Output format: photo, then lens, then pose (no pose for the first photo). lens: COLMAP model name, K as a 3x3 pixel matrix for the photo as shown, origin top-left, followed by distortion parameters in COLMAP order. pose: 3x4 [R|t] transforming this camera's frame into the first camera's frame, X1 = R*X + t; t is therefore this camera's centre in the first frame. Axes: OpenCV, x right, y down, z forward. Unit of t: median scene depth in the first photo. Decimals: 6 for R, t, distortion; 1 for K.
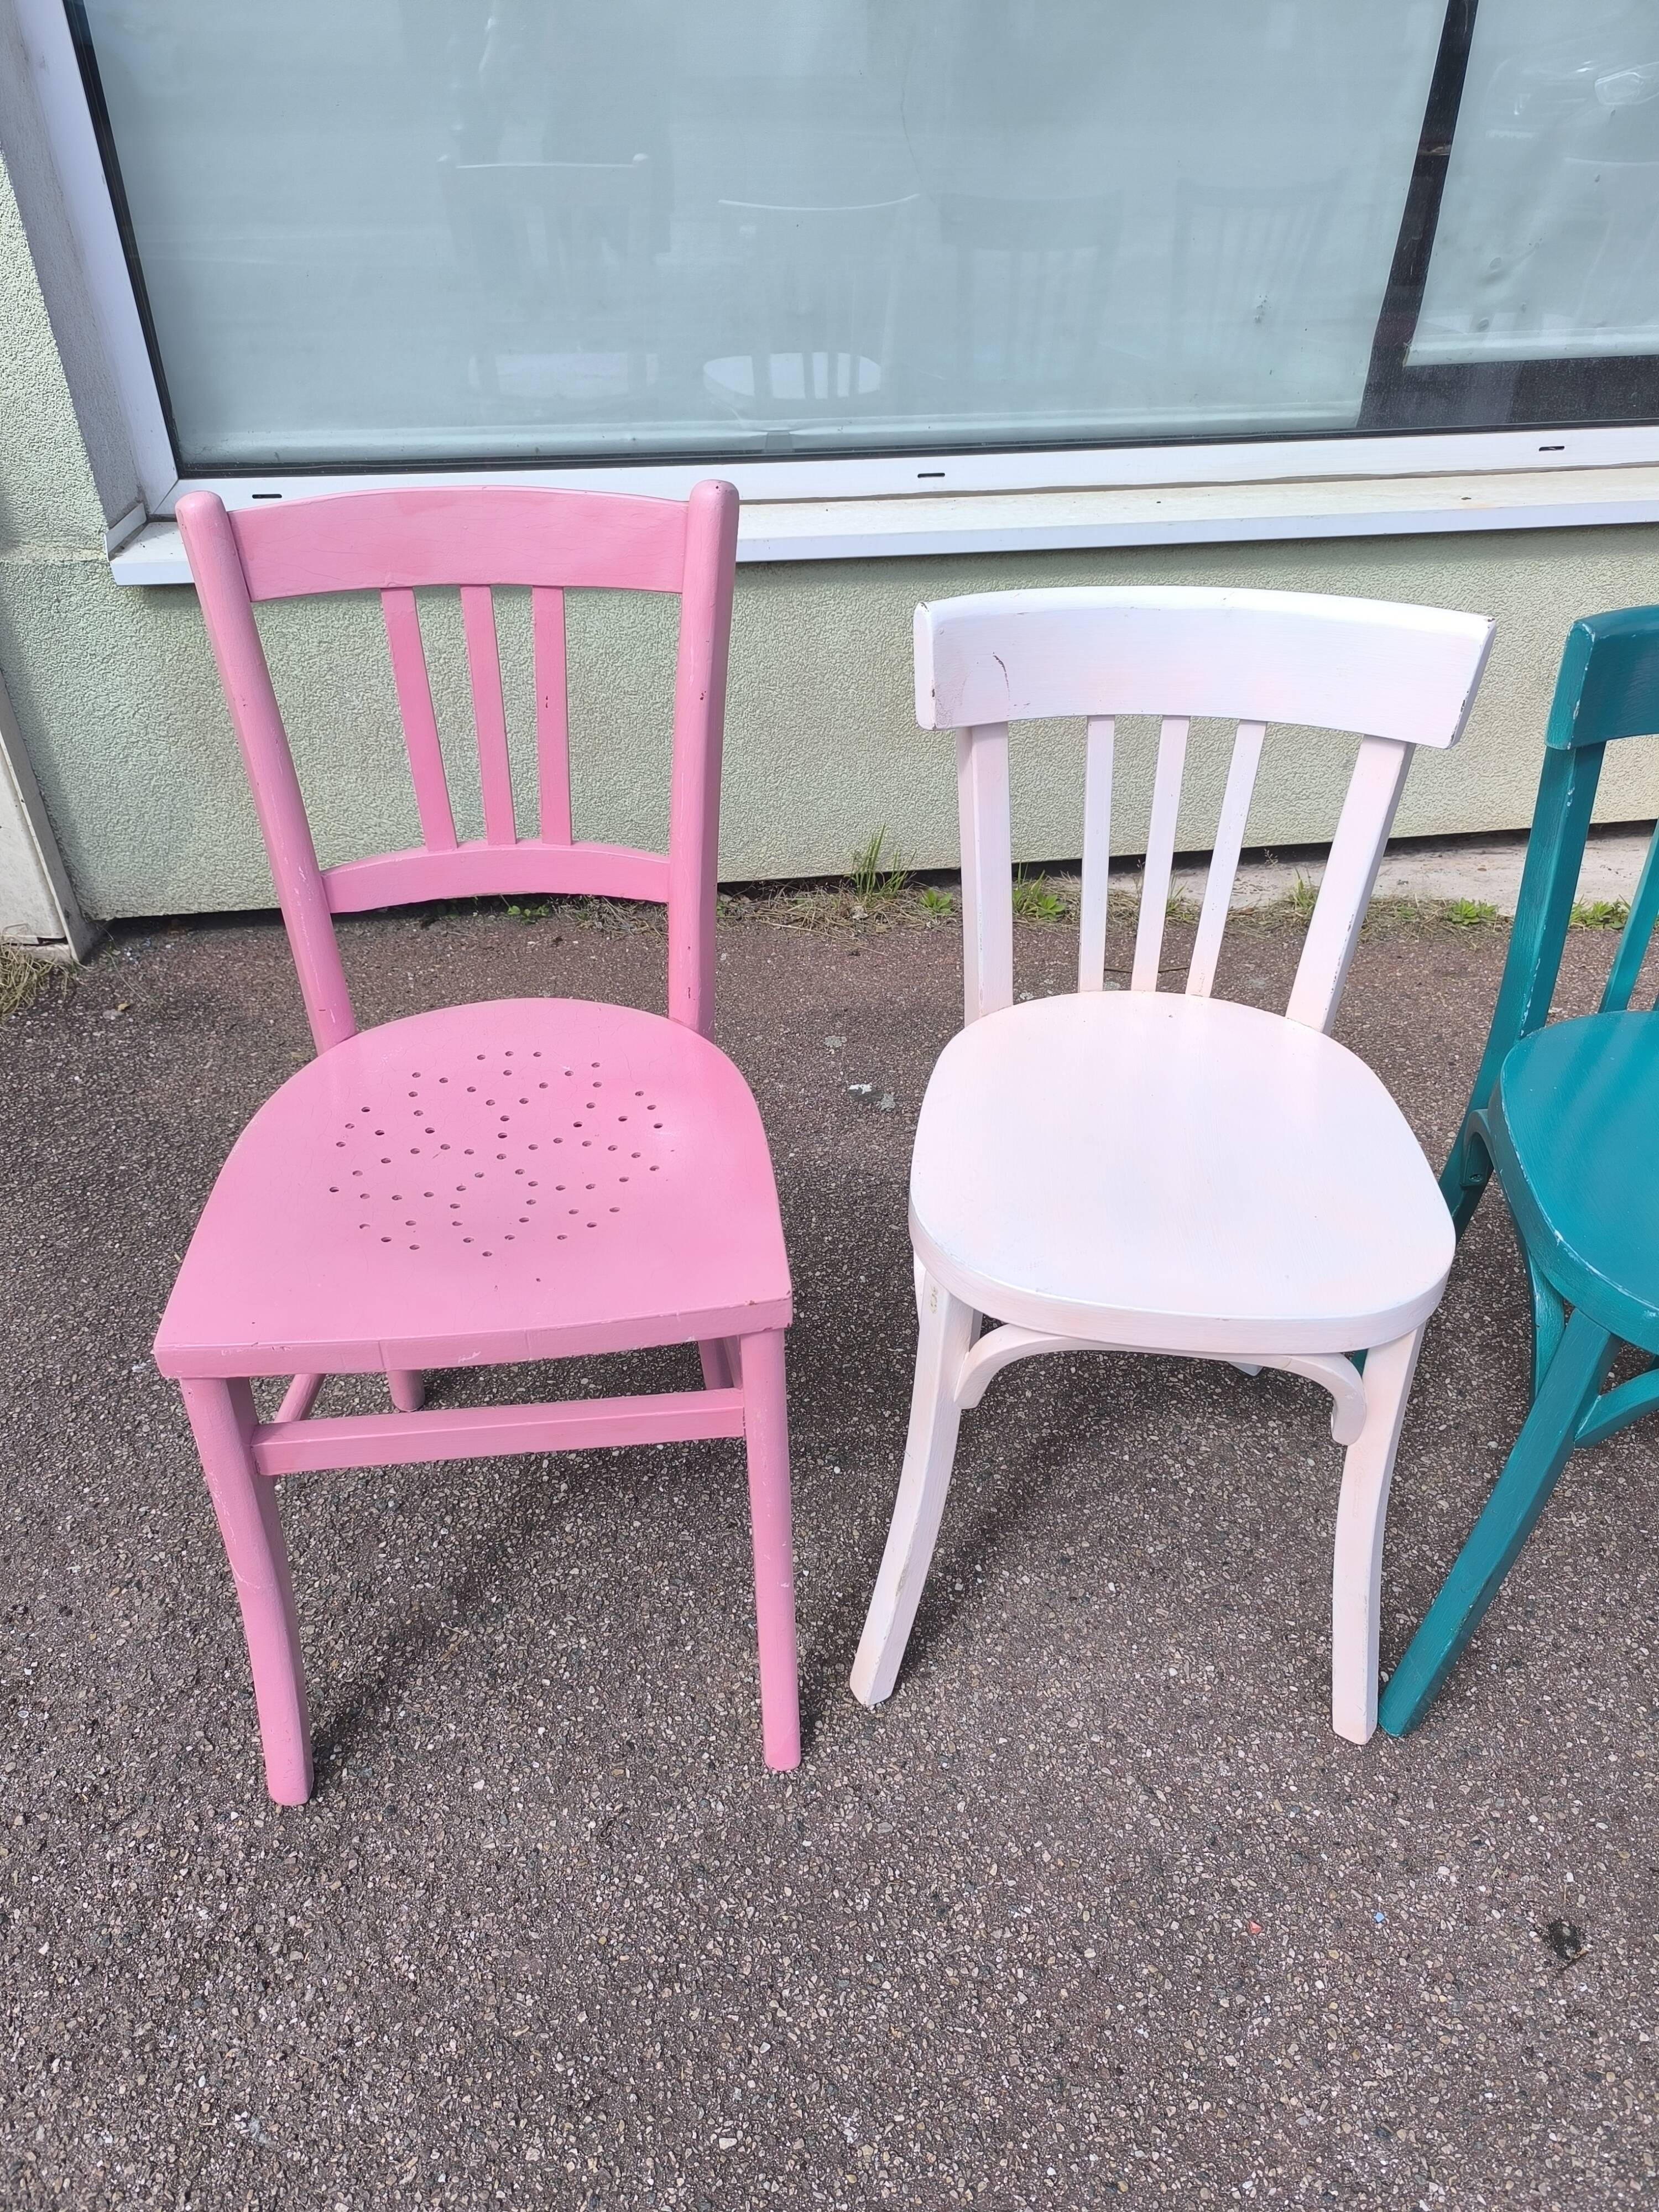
lens RADIAL K [[1509.9, 0, 807.4], [0, 1509.9, 1085.5], [0, 0, 1]] dist [0.016973, -0.026400]
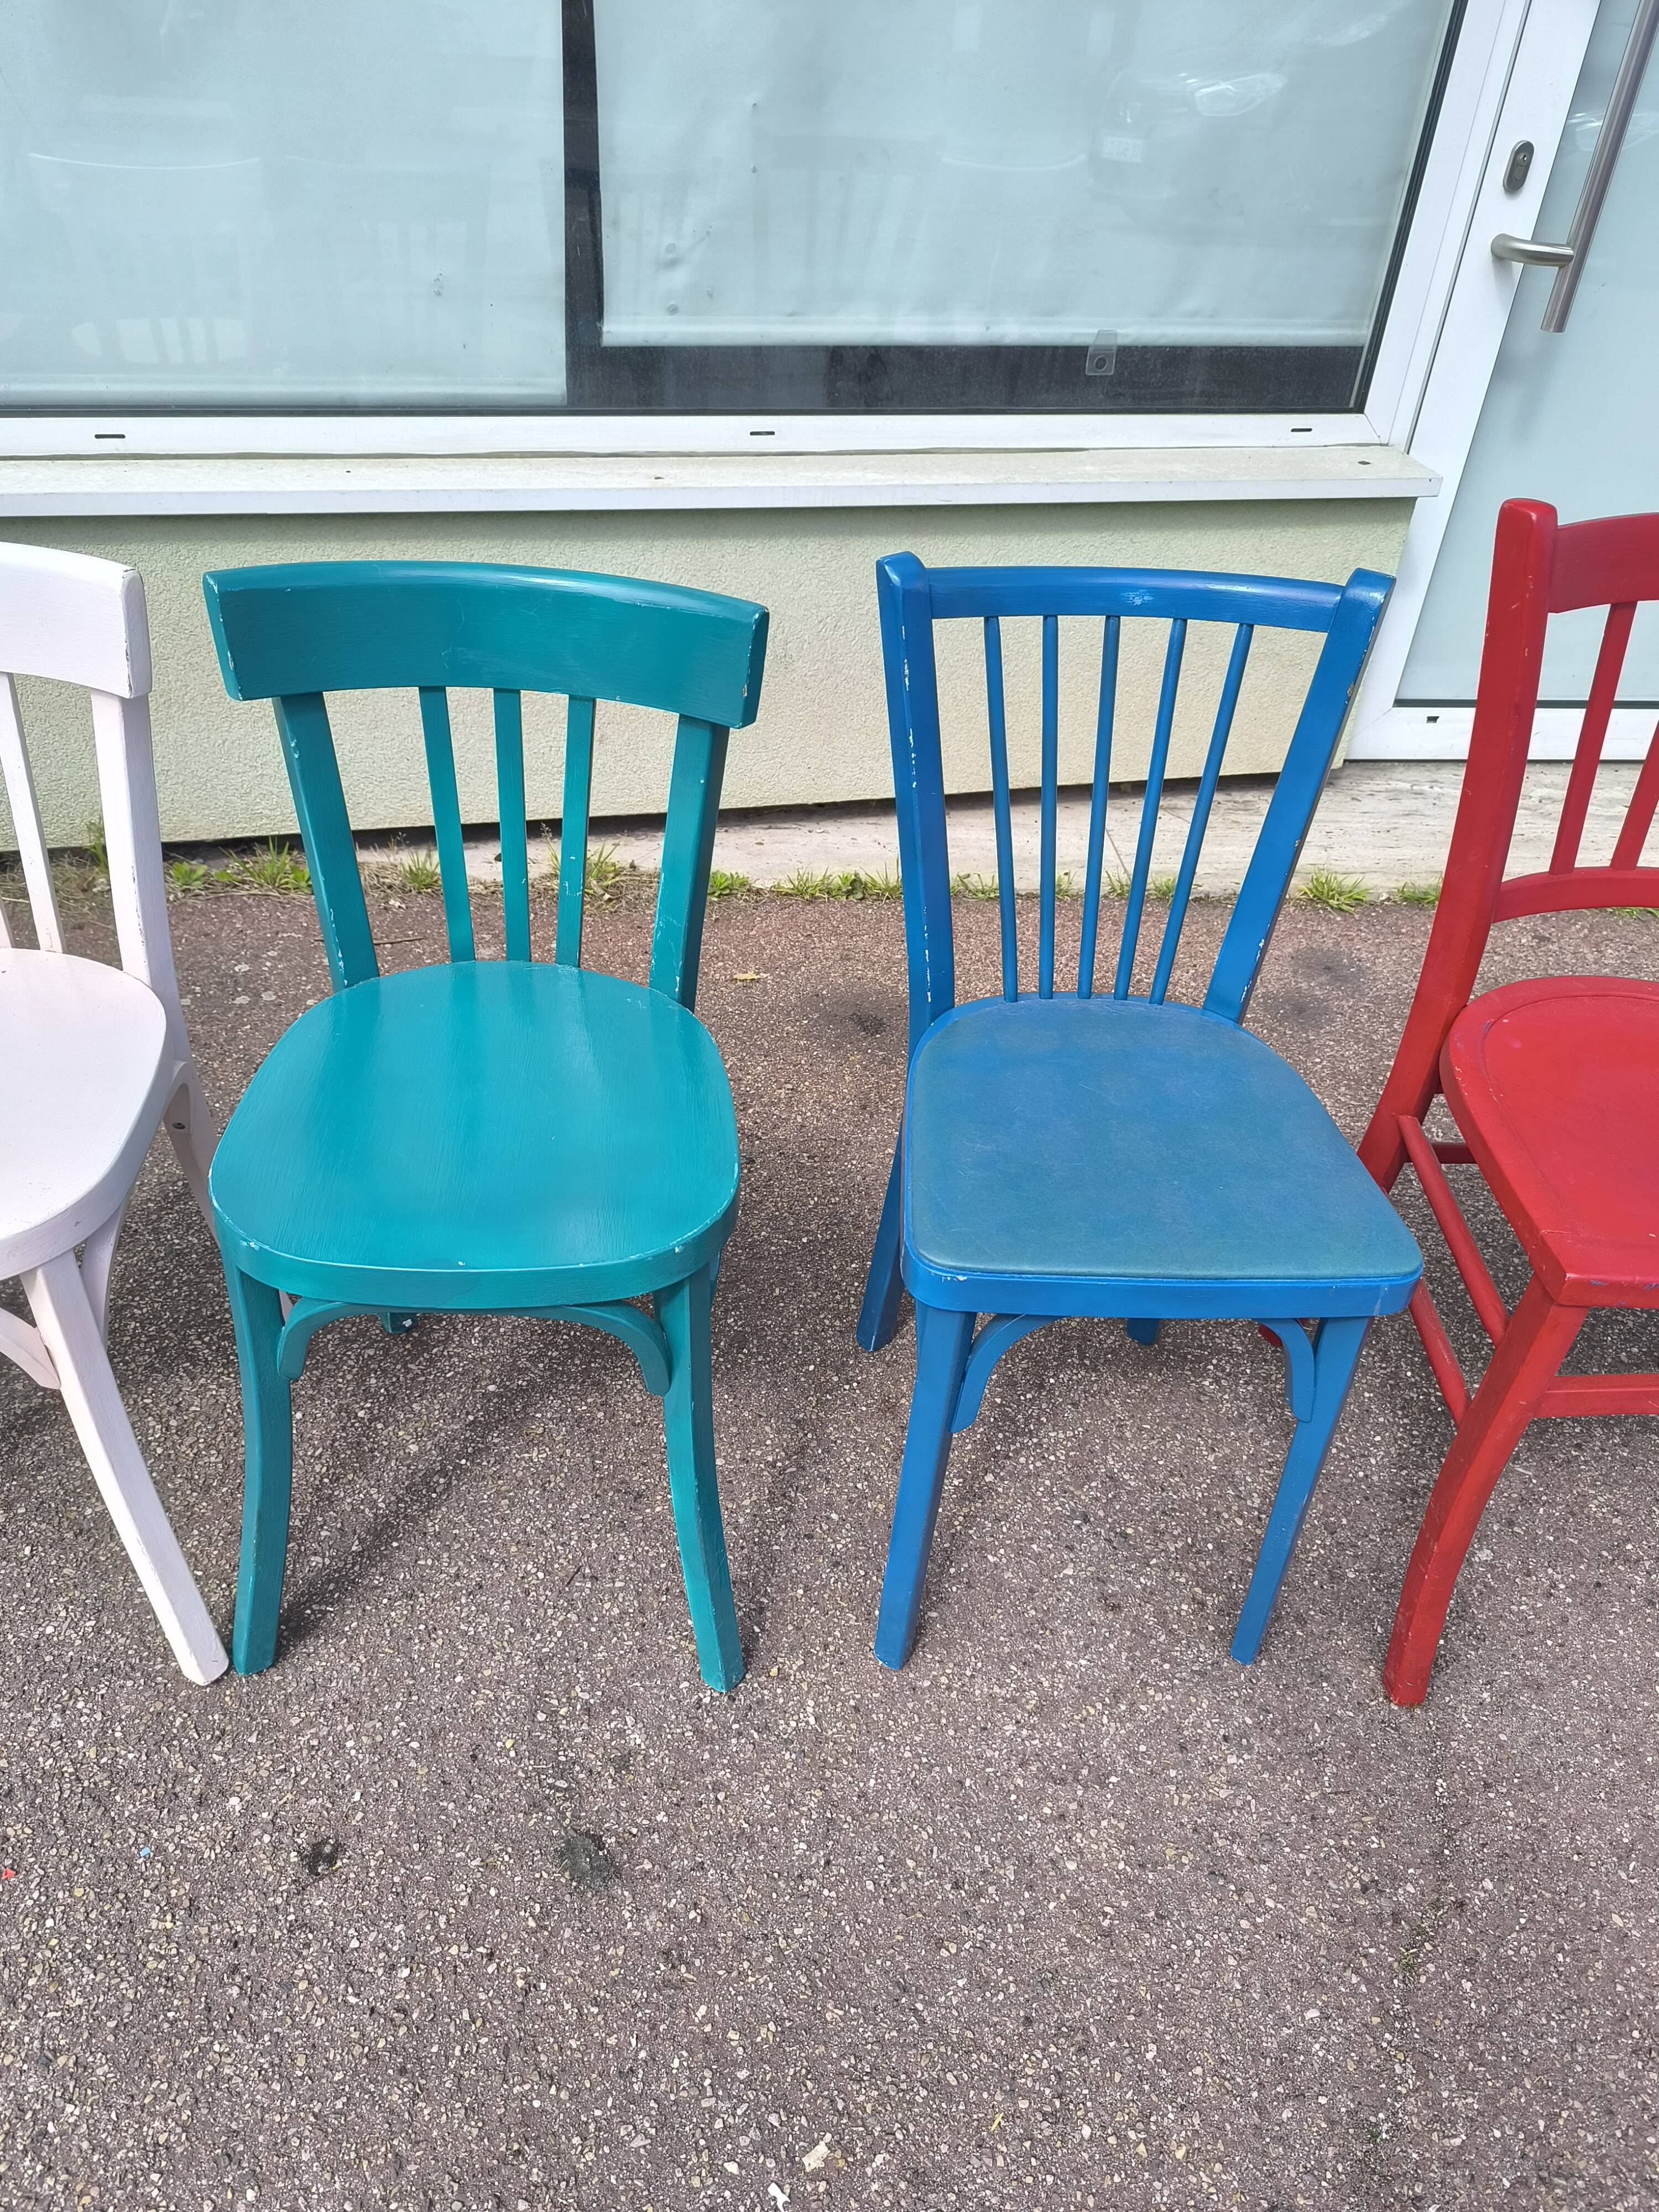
lens RADIAL K [[1509.9, 0, 813.8], [0, 1509.9, 1107.8], [0, 0, 1]] dist [0.016973, -0.026400]
pose [[0.988948, -0.027854, 0.145622, 0.601554], [0.025861, 0.999544, 0.015563, 0.040423], [-0.145989, -0.011625, 0.989218, -0.056289]]
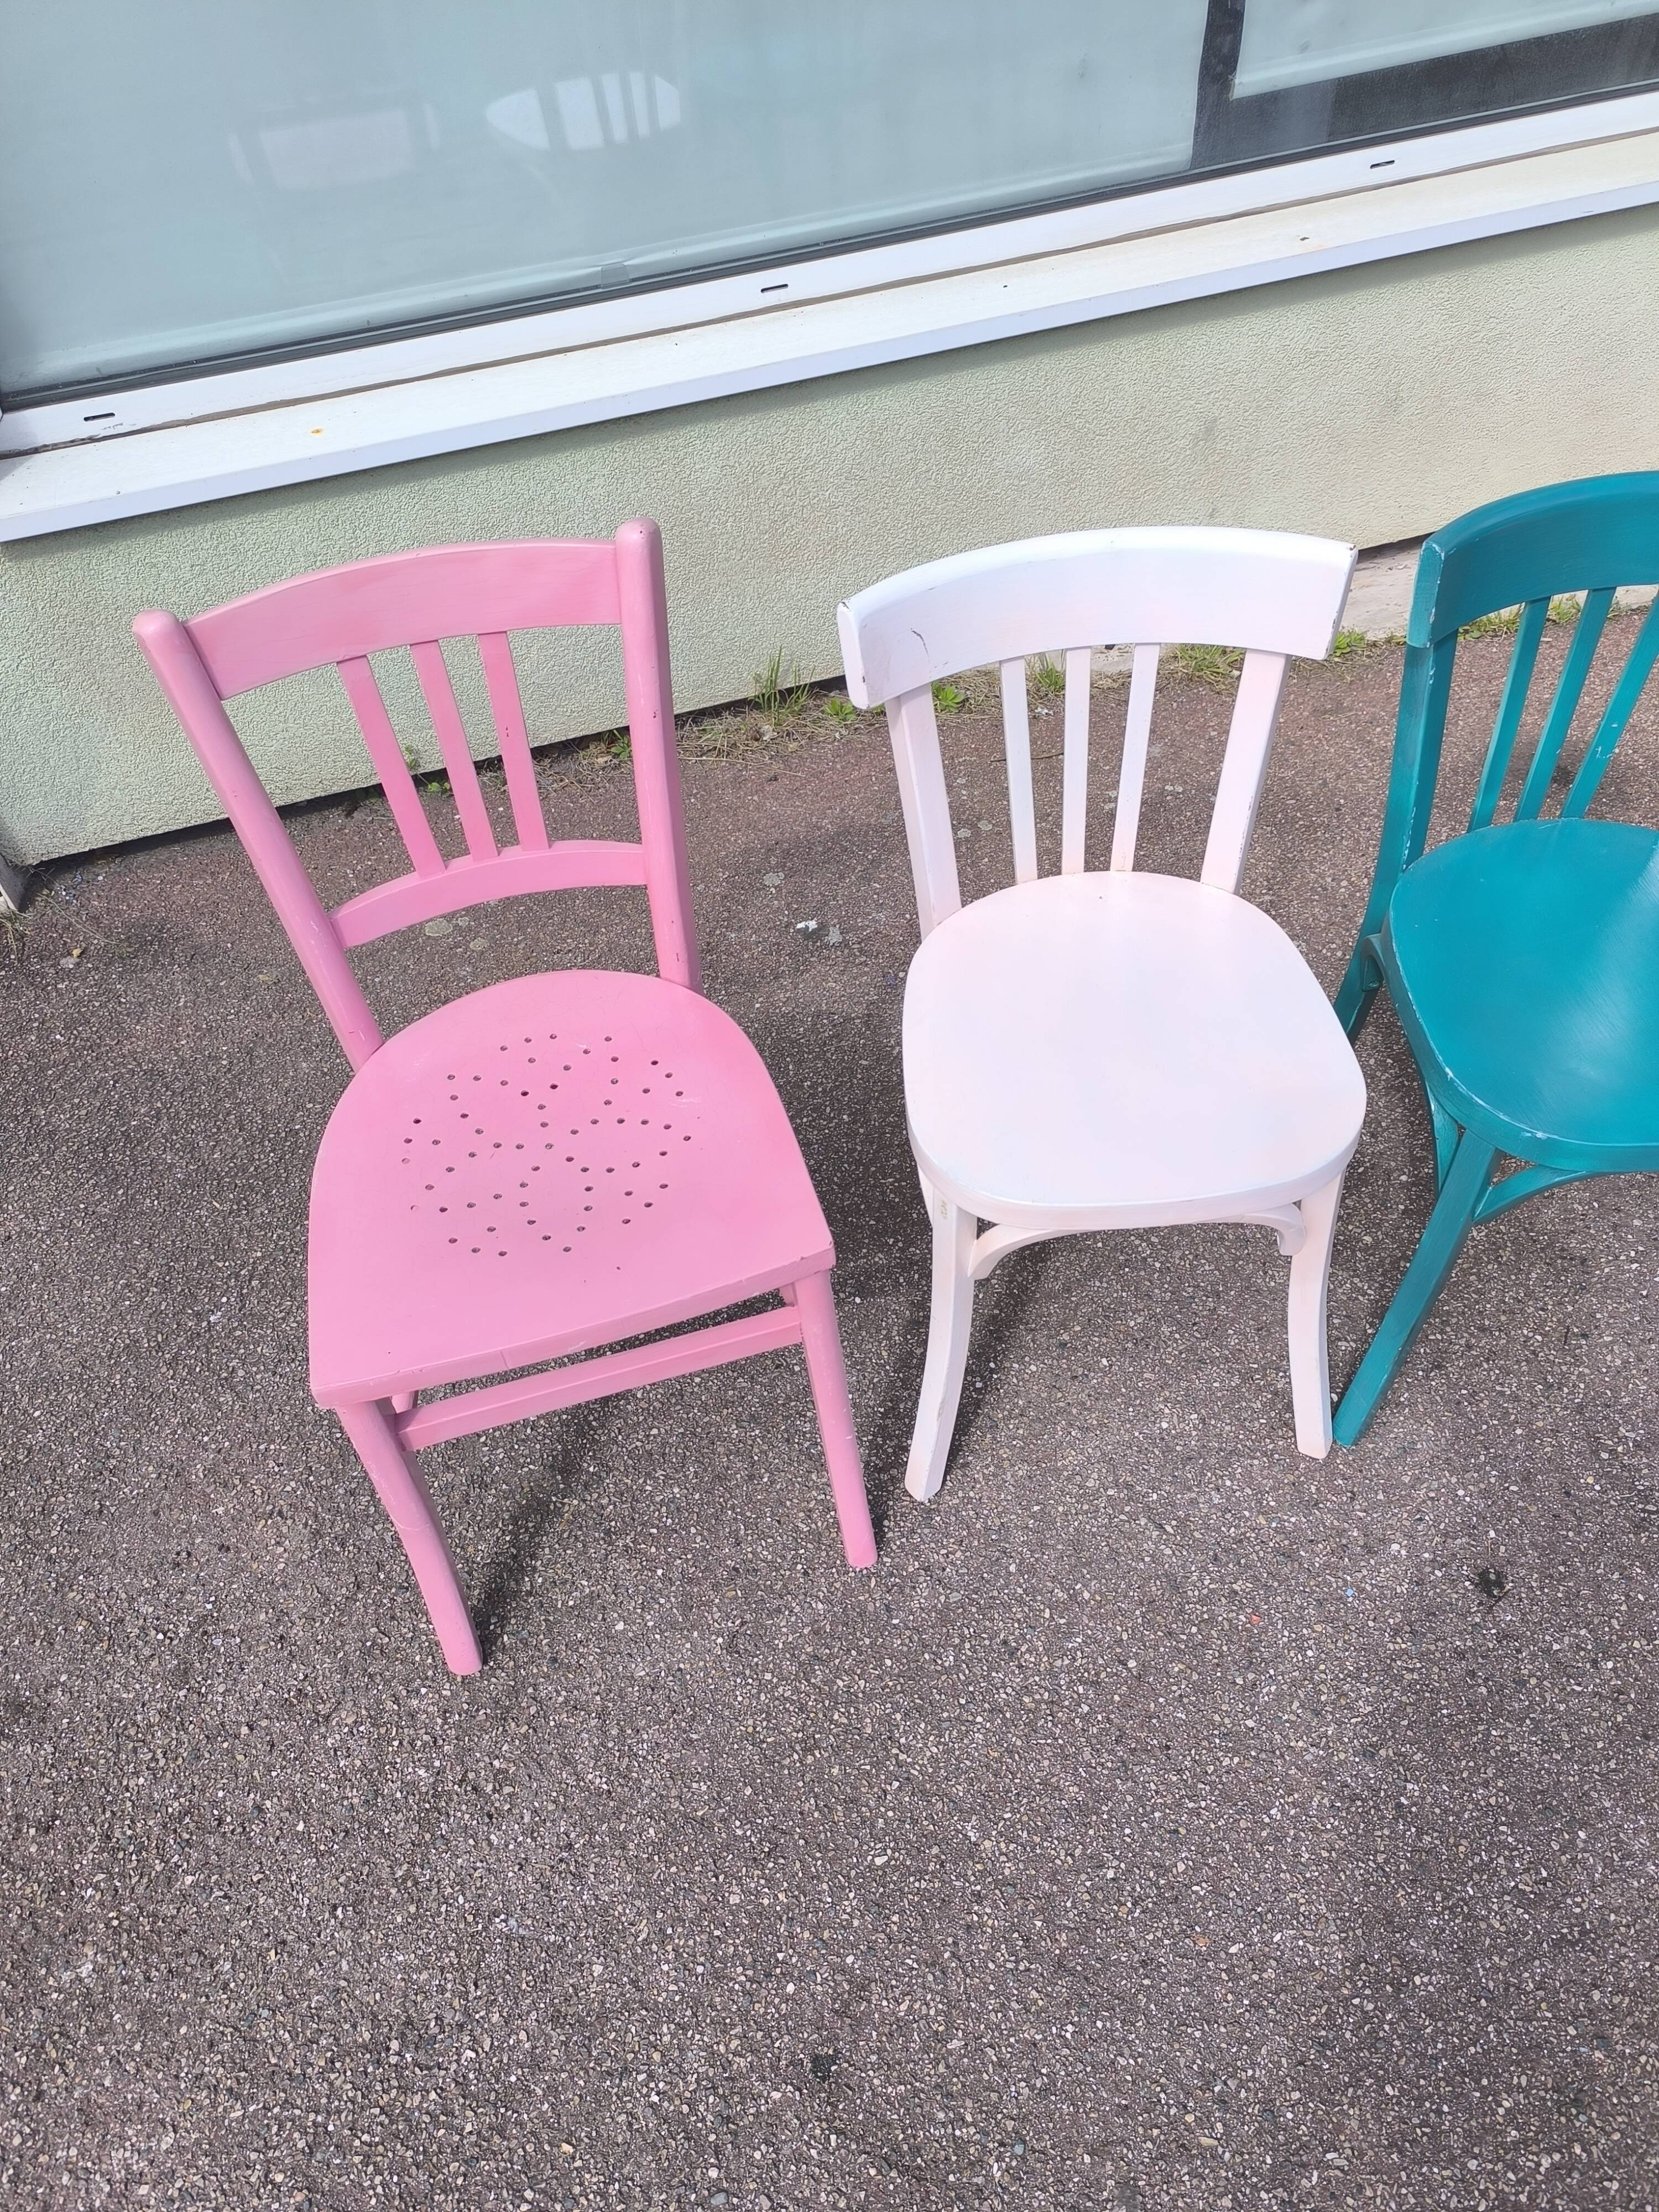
lens RADIAL K [[1509.9, 0, 829.2], [0, 1509.9, 1076.1], [0, 0, 1]] dist [0.016973, -0.026400]
pose [[0.983517, -0.171500, 0.057294, -0.043632], [0.156028, 0.965082, 0.210408, -0.178100], [-0.091378, -0.198000, 0.975933, -0.099167]]
